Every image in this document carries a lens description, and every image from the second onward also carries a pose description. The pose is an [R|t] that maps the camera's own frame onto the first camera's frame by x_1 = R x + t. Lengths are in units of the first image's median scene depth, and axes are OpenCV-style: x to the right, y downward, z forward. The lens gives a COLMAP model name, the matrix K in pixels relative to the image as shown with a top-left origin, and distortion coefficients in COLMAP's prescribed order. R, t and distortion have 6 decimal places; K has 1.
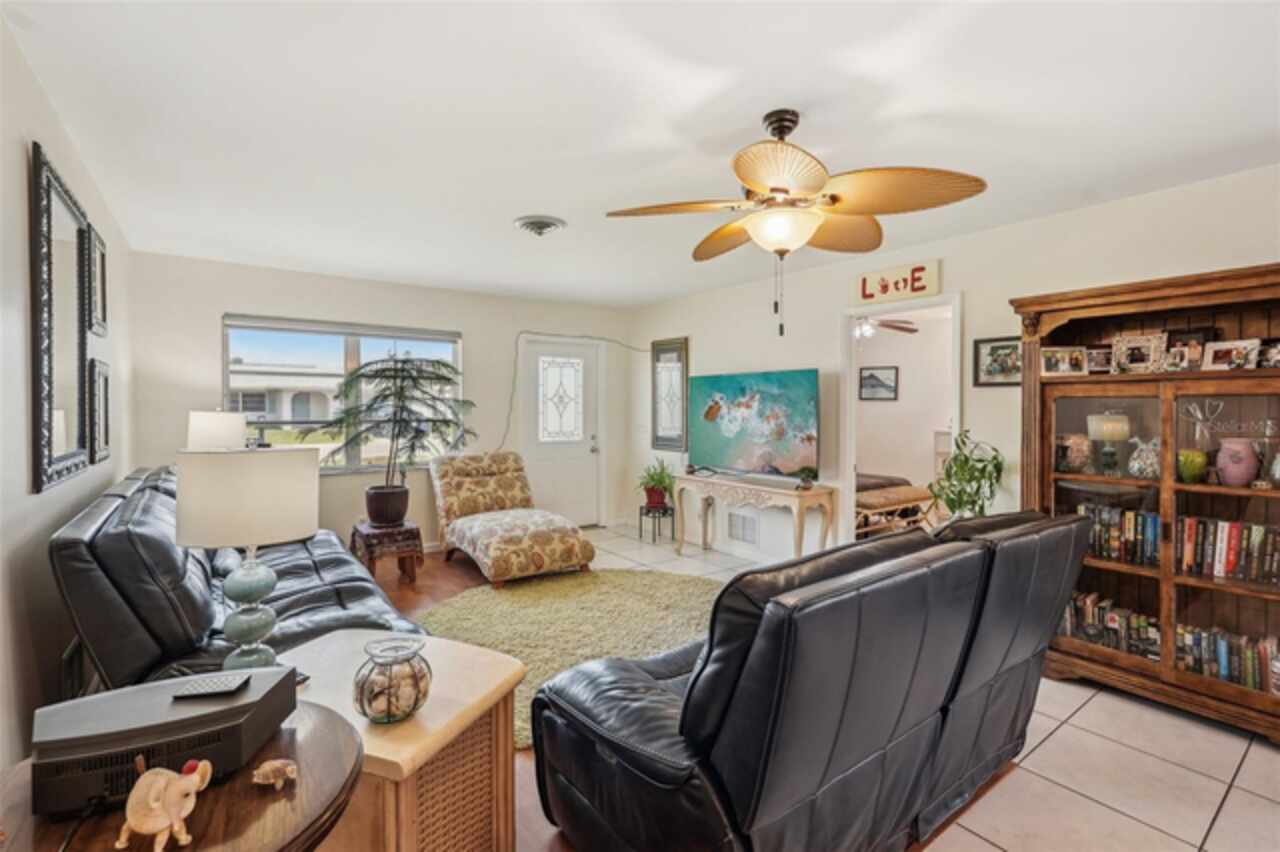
lens RADIAL K [[577.2, 0, 643.8], [0, 577.2, 407.3], [0, 0, 1]] dist [-0.010367, 0.004286]
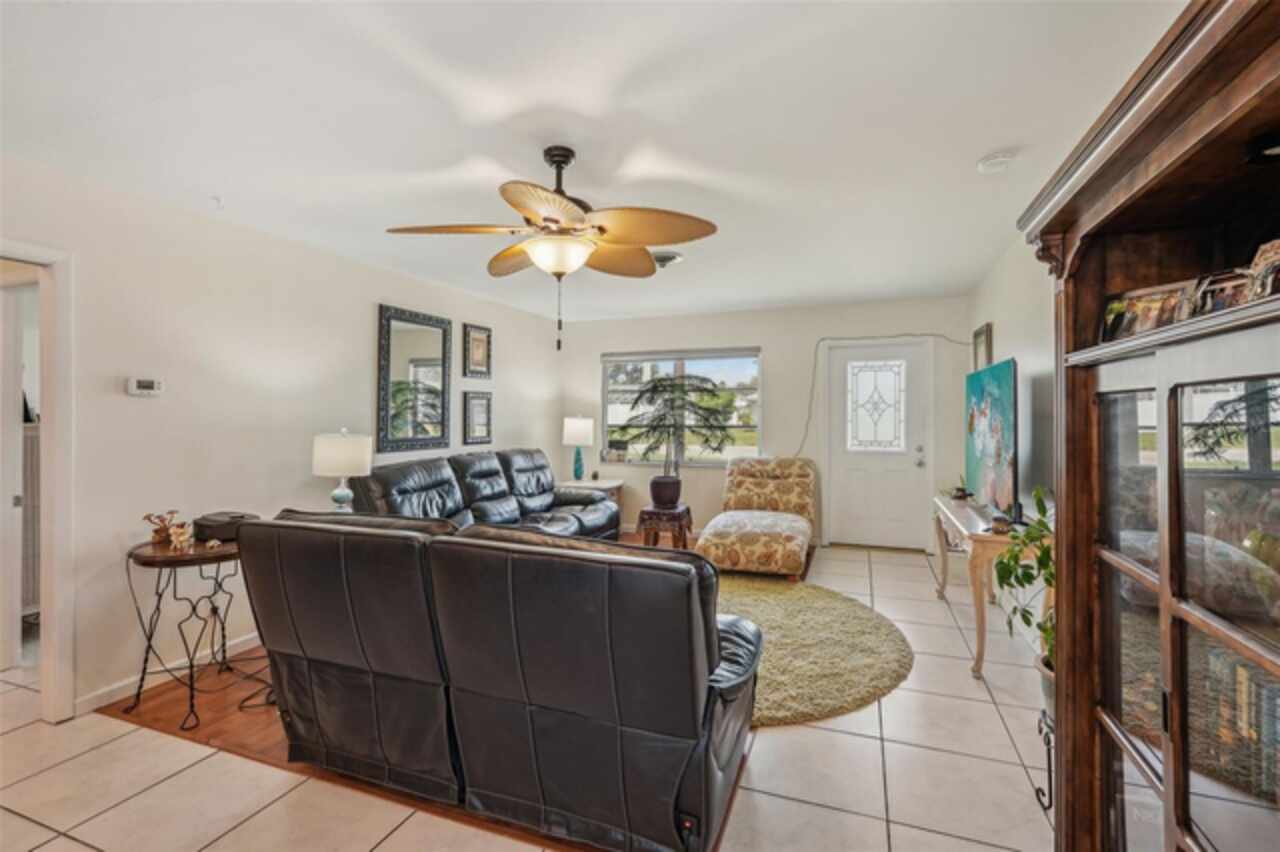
lens RADIAL K [[577.2, 0, 639.0], [0, 577.2, 412.2], [0, 0, 1]] dist [-0.010367, 0.004286]
pose [[0.539114, -0.005958, -0.842212, 0.504881], [0.002688, 0.999982, -0.005354, 0.000260], [0.842228, 0.000622, 0.539121, 0.215510]]
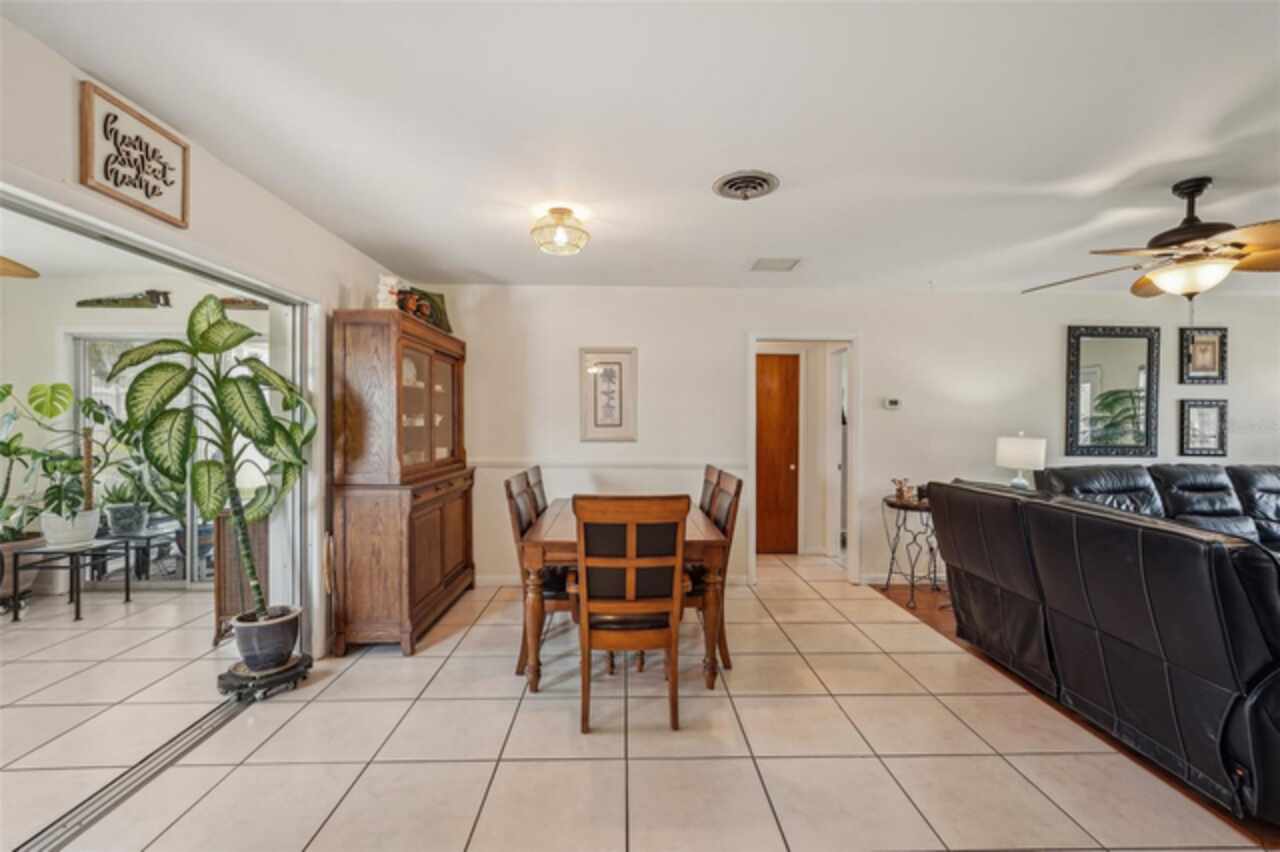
lens RADIAL K [[577.2, 0, 639.4], [0, 577.2, 420.3], [0, 0, 1]] dist [-0.010367, 0.004286]
pose [[-0.564831, -0.009188, -0.825155, 0.764129], [-0.013090, 0.999912, -0.002173, 0.005537], [0.825102, 0.009574, -0.564902, 0.293409]]
